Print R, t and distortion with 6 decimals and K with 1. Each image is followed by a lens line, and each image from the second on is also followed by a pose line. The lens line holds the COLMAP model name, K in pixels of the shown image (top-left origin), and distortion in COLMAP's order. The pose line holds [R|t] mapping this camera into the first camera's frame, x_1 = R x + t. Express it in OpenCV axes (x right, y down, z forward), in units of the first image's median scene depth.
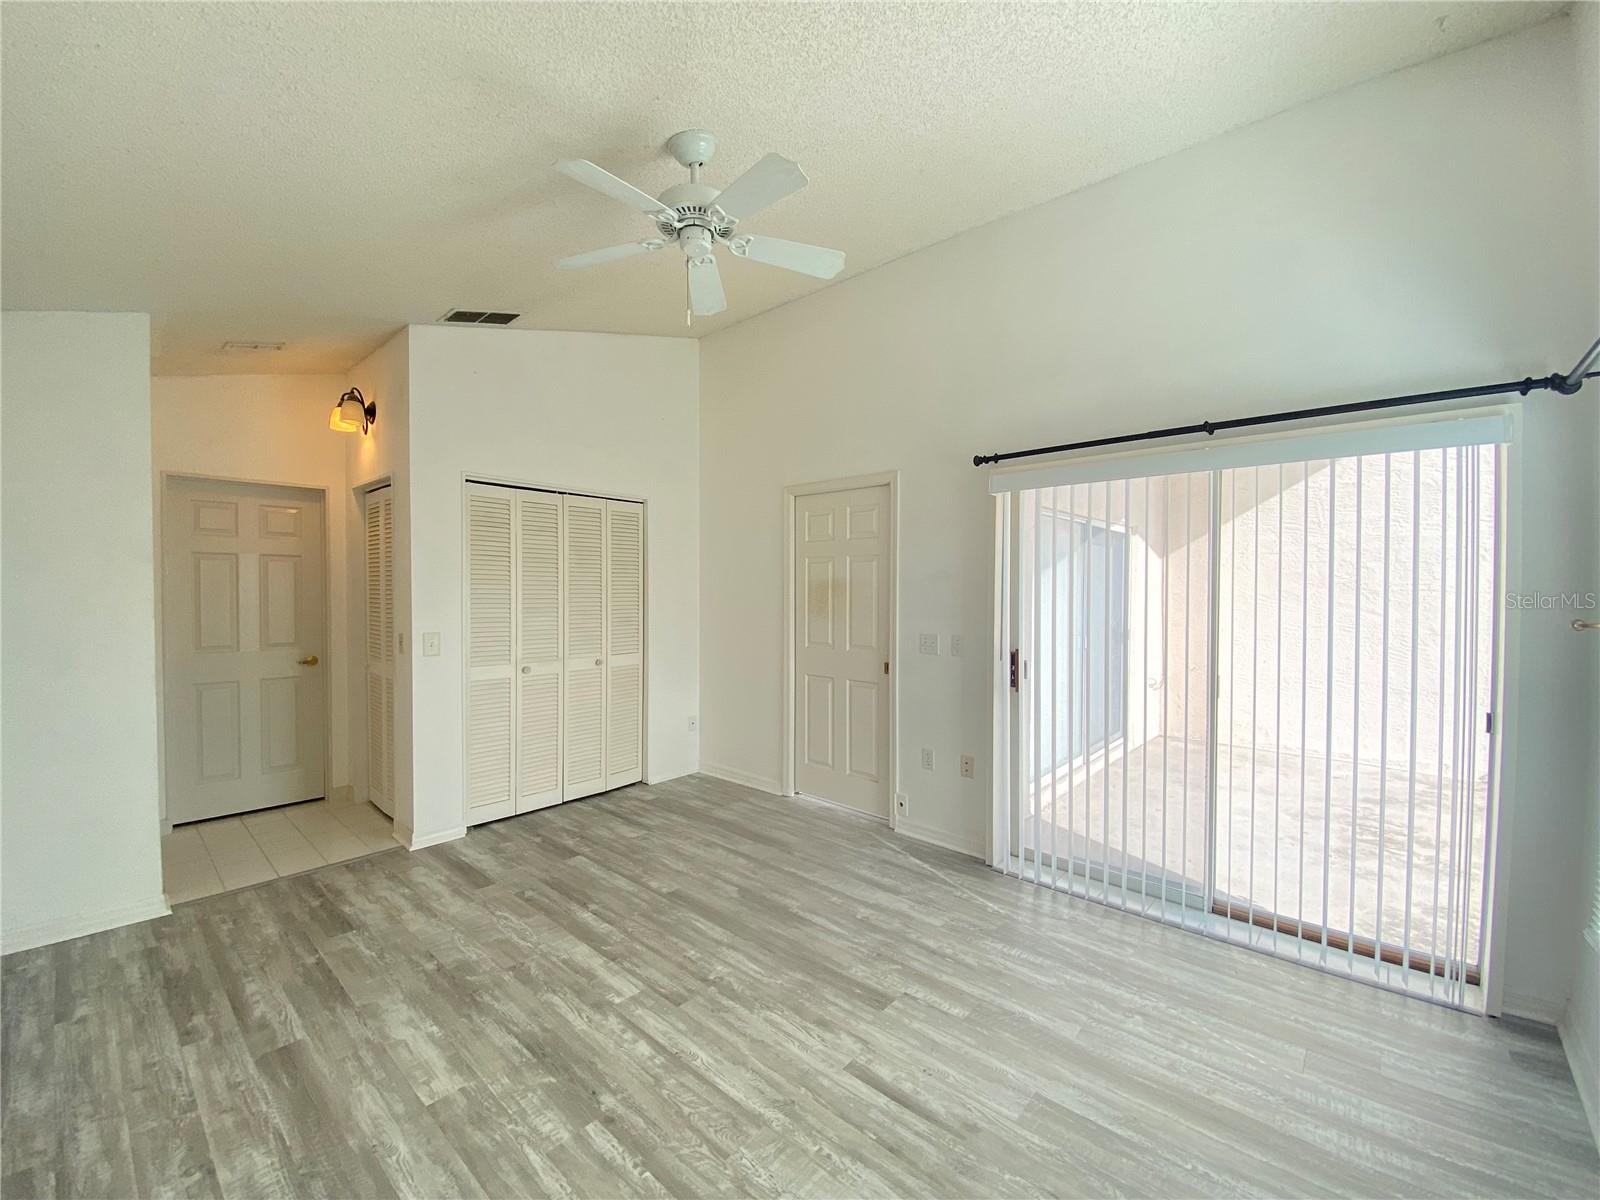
lens RADIAL K [[656.8, 0, 794.3], [0, 656.8, 602.0], [0, 0, 1]] dist [0.007043, -0.005584]
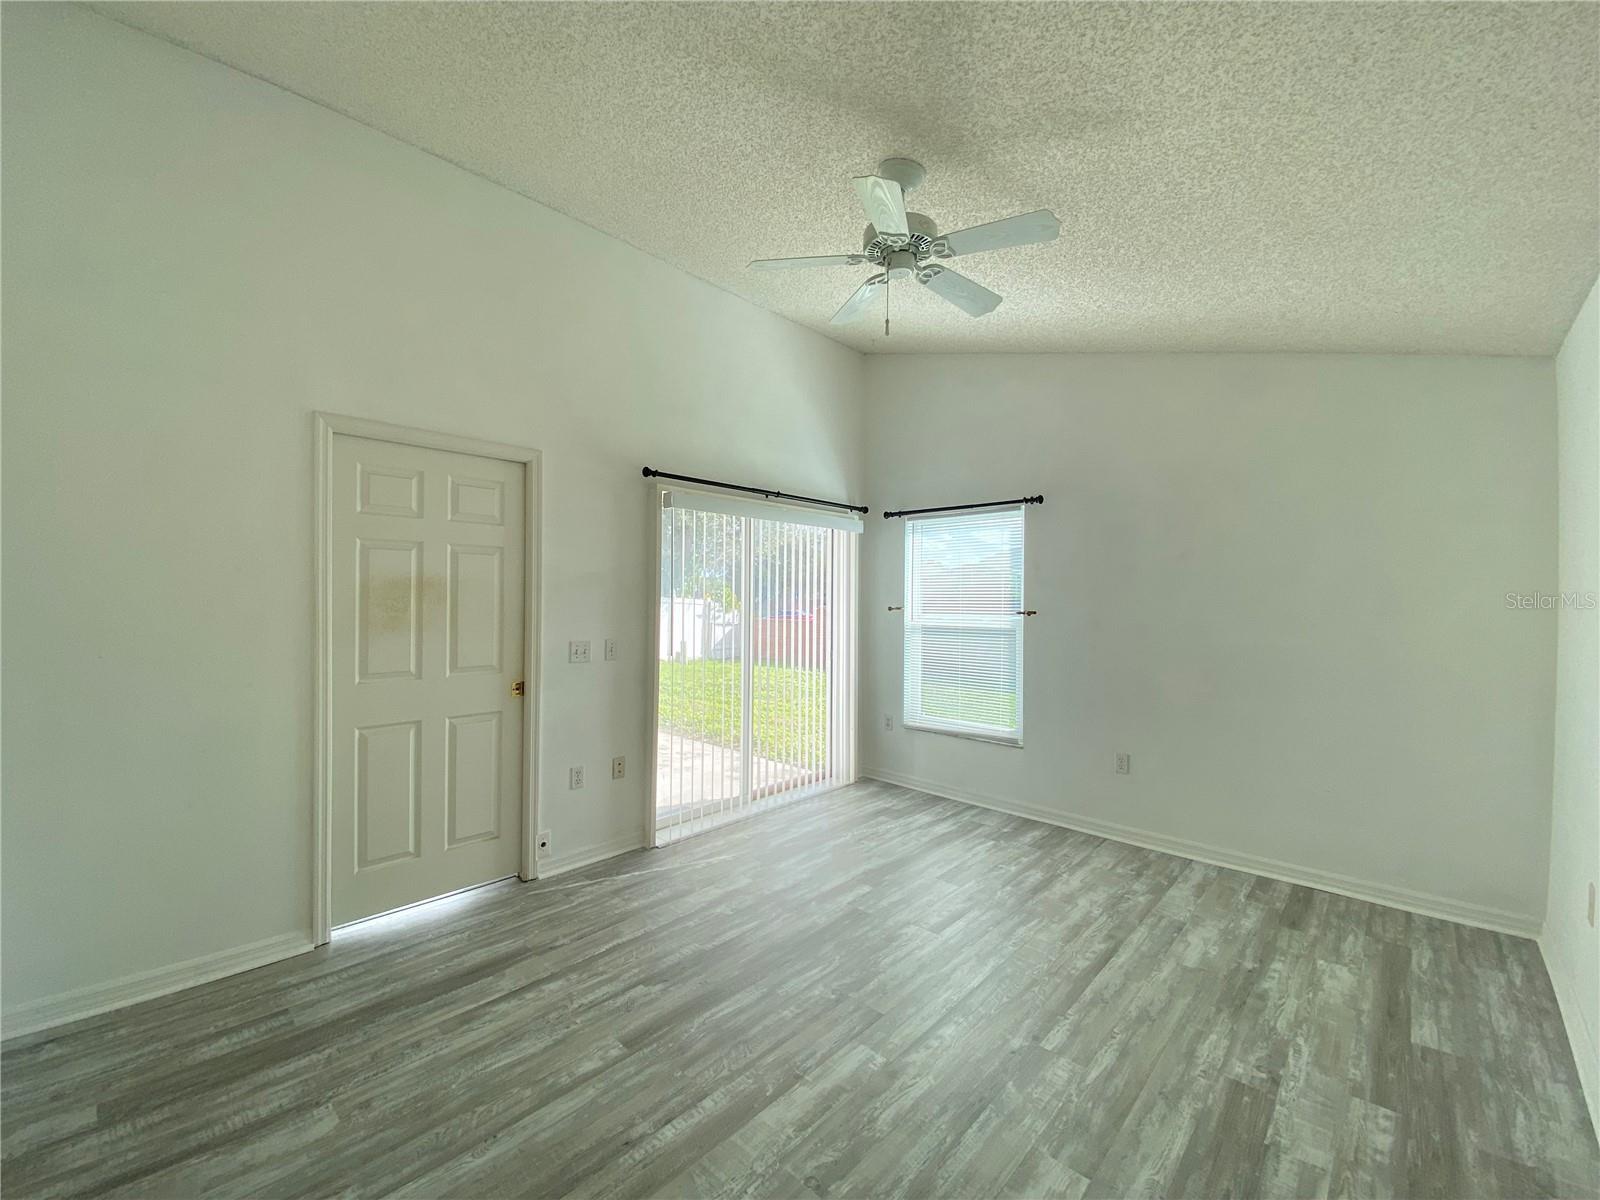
lens RADIAL K [[656.8, 0, 795.8], [0, 656.8, 591.4], [0, 0, 1]] dist [0.007043, -0.005584]
pose [[0.018983, 0.005803, 0.999803, -1.007357], [0.016163, 0.999851, -0.006110, -0.015486], [-0.999689, 0.016275, 0.018886, 0.947345]]
